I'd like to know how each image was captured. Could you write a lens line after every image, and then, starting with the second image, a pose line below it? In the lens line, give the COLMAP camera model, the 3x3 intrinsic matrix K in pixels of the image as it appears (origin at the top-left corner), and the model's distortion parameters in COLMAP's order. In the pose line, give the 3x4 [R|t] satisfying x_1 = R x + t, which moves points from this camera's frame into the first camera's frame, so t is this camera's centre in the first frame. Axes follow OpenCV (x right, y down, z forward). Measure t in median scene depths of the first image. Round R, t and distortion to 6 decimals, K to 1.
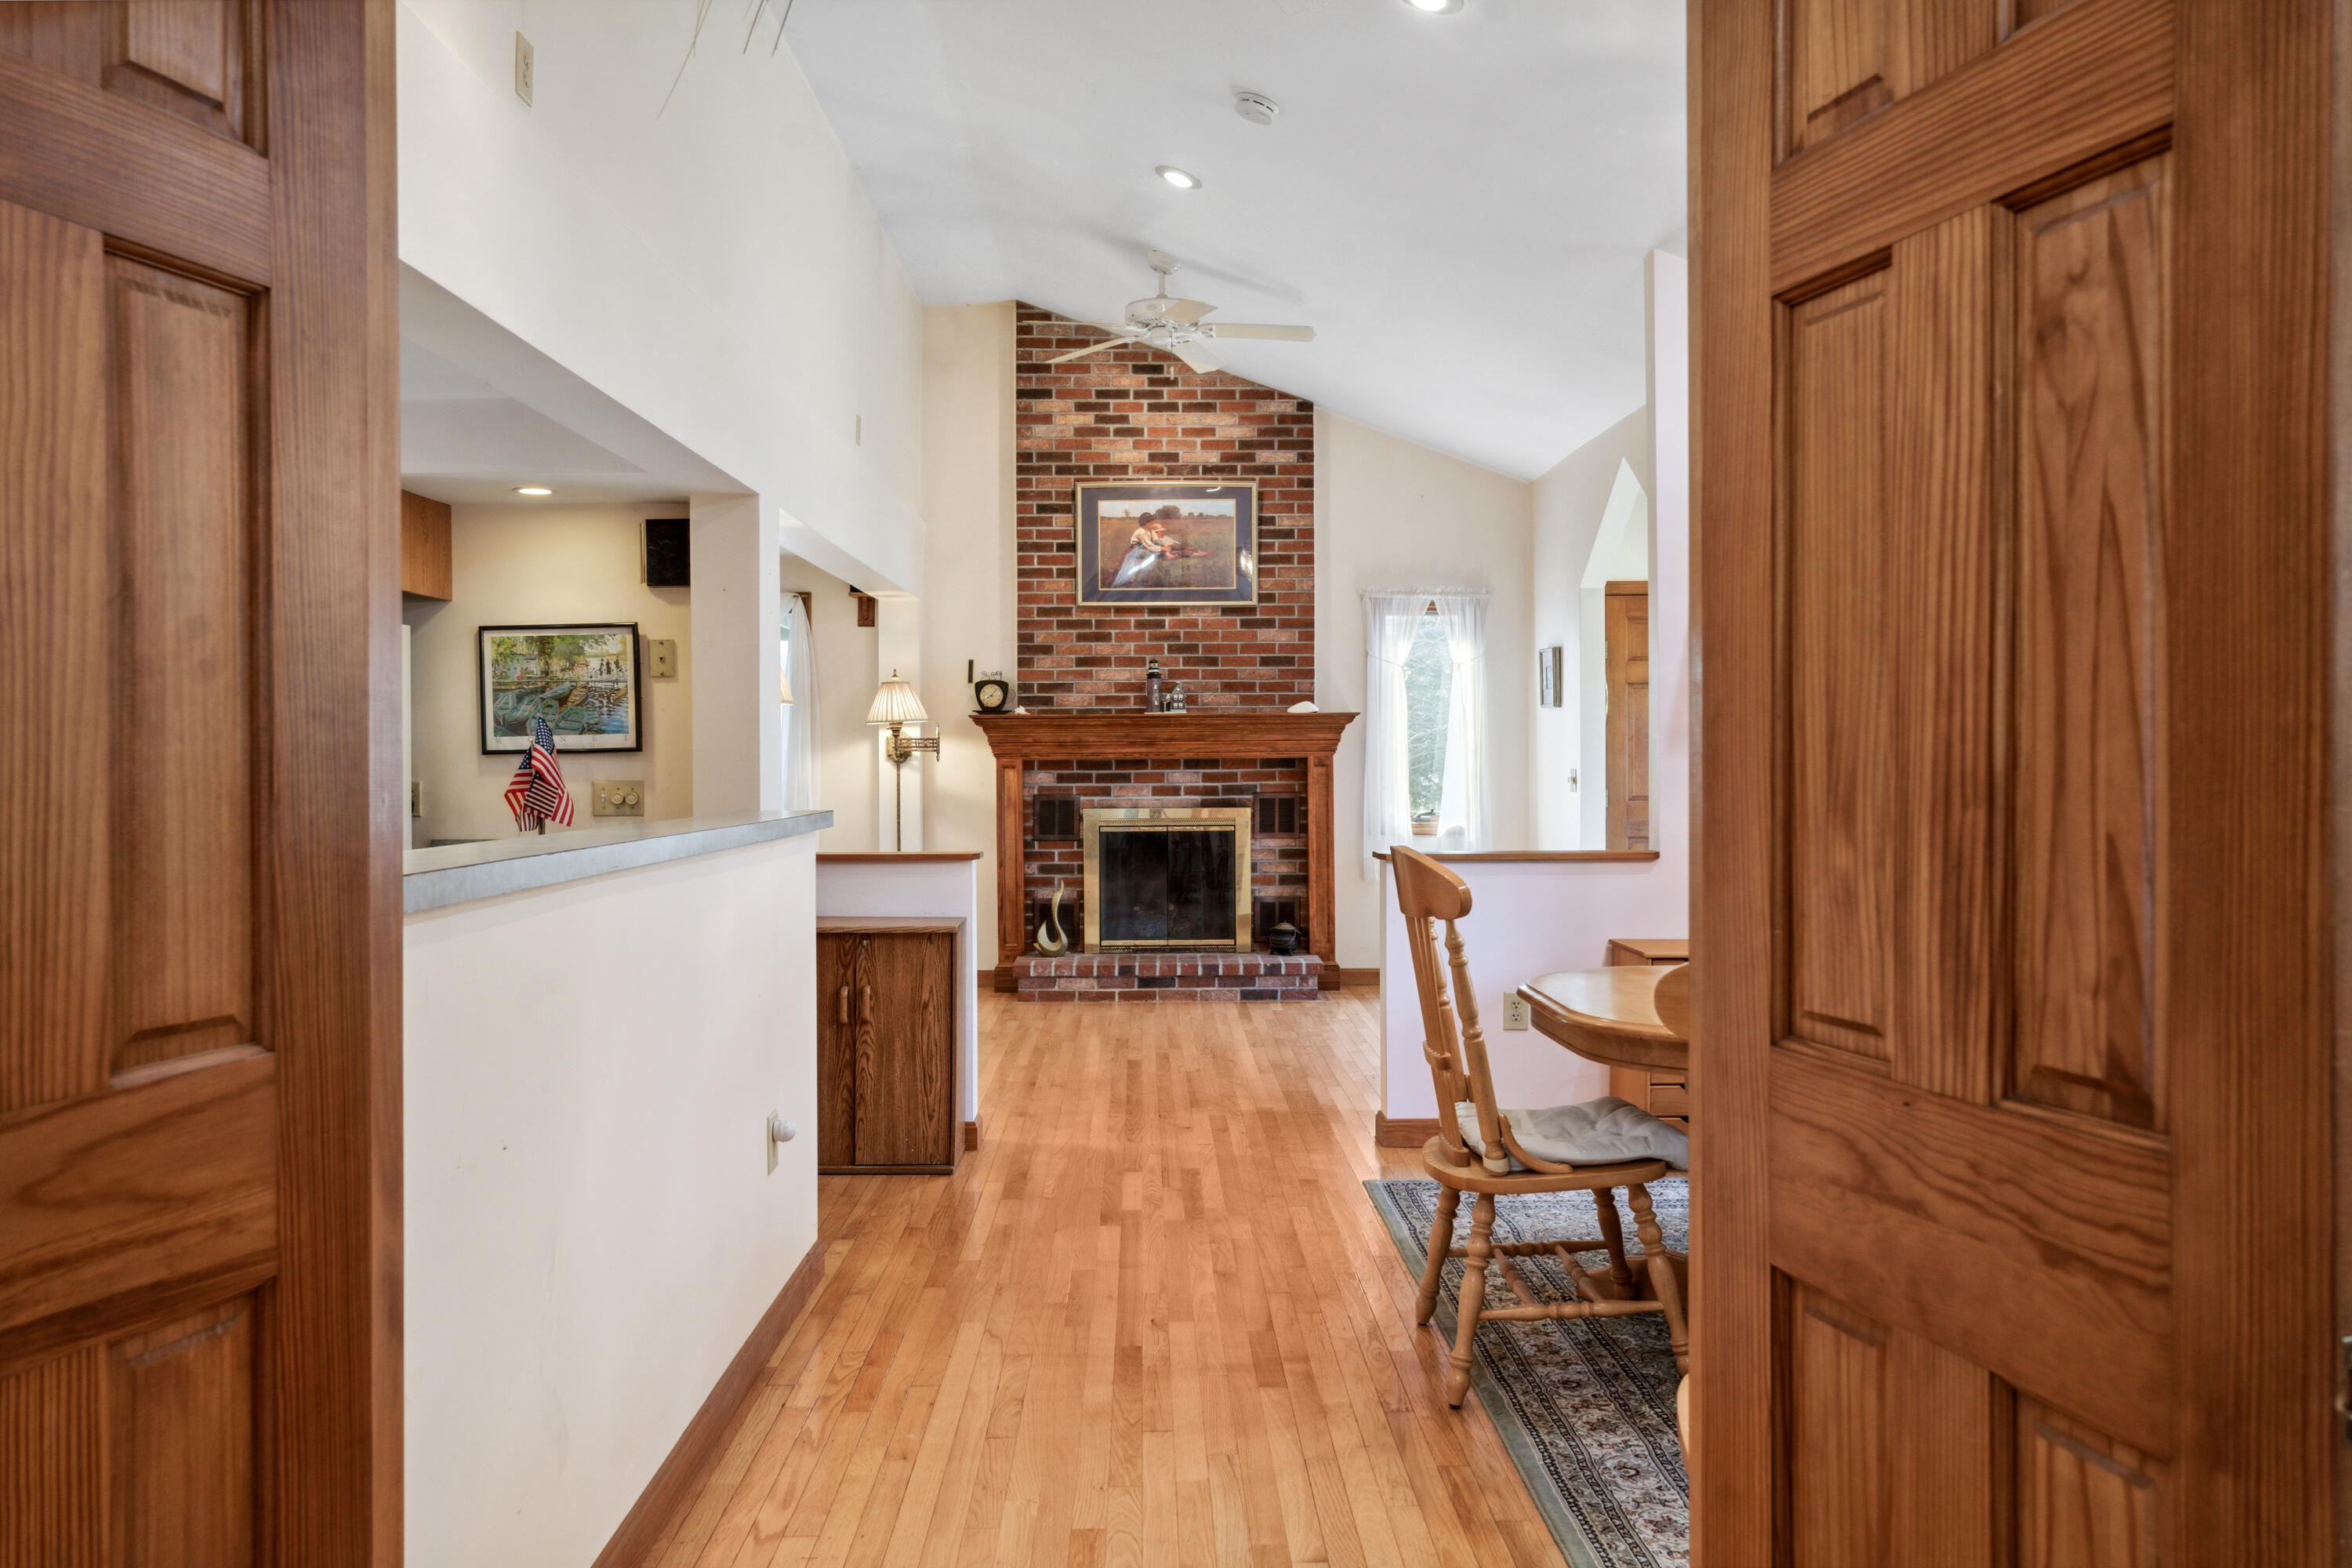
lens RADIAL K [[1711.1, 0, 1176.4], [0, 1711.1, 749.8], [0, 0, 1]] dist [-0.024793, 0.004942]
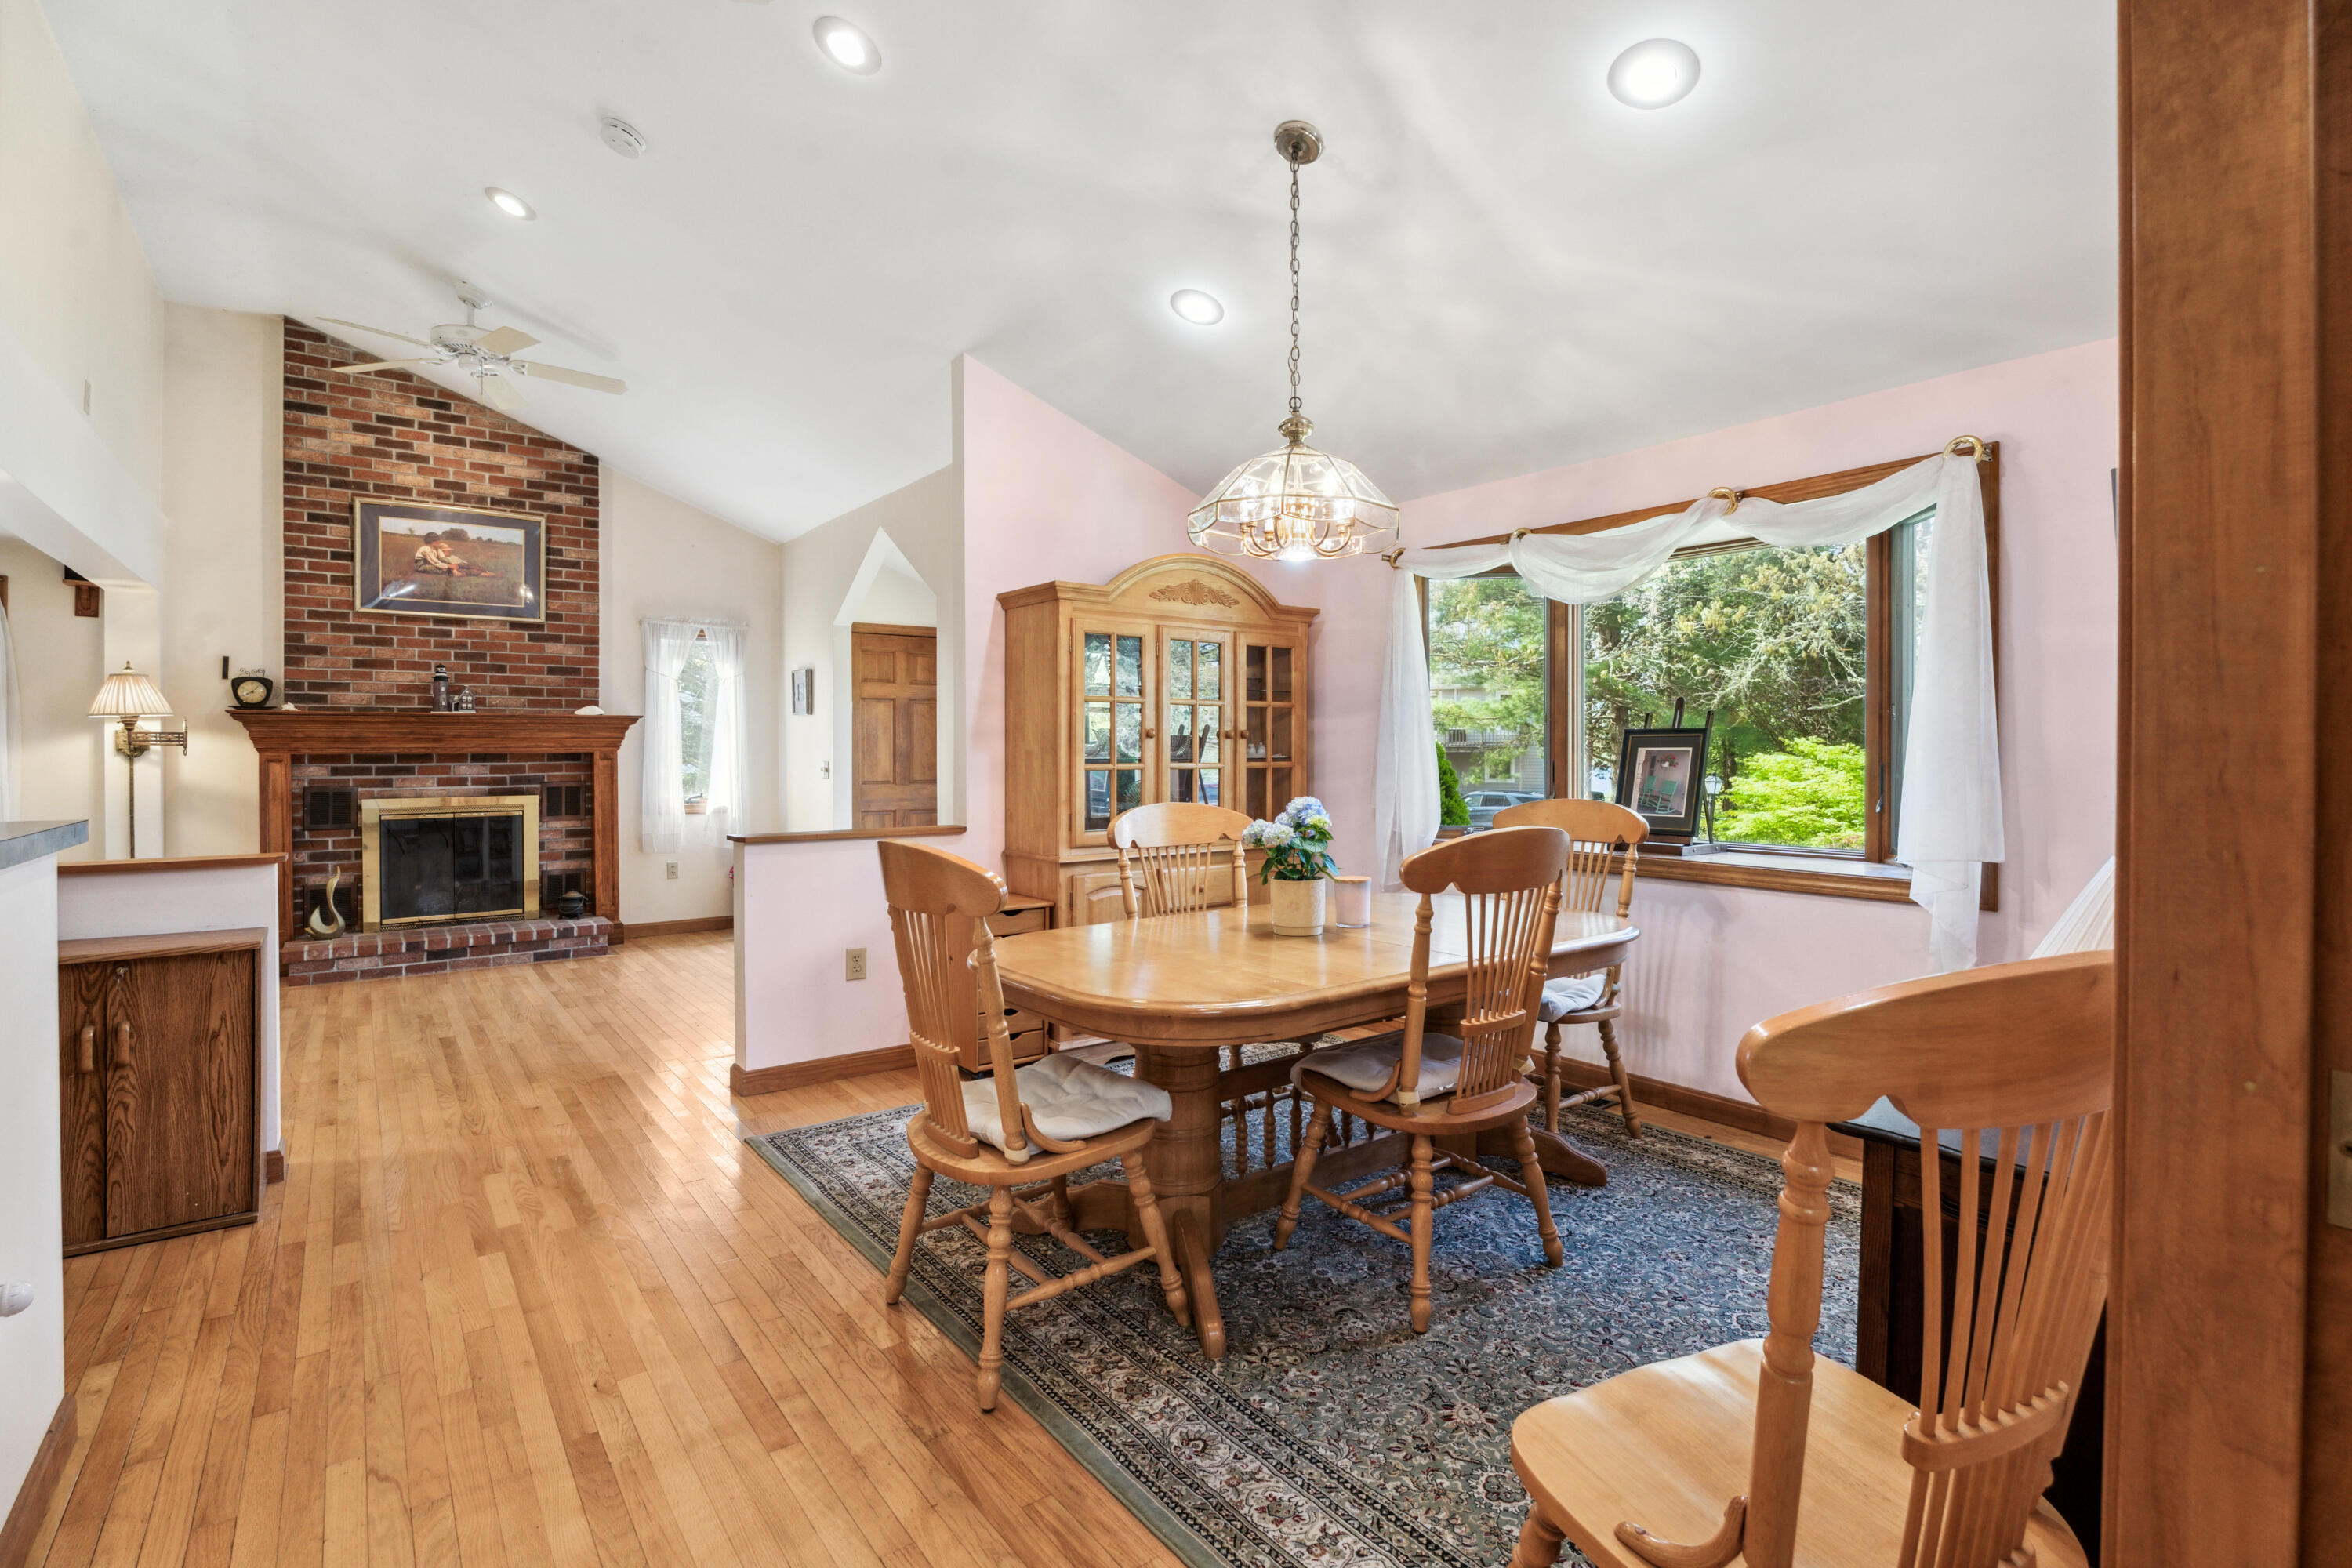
lens RADIAL K [[1083.8, 0, 1175.6], [0, 1083.8, 755.2], [0, 0, 1]] dist [-0.010160, -0.002079]
pose [[0.808351, 0.000879, 0.588700, -0.039322], [-0.004411, 0.999980, 0.004563, 0.001220], [-0.588684, -0.006286, 0.808339, 0.146537]]
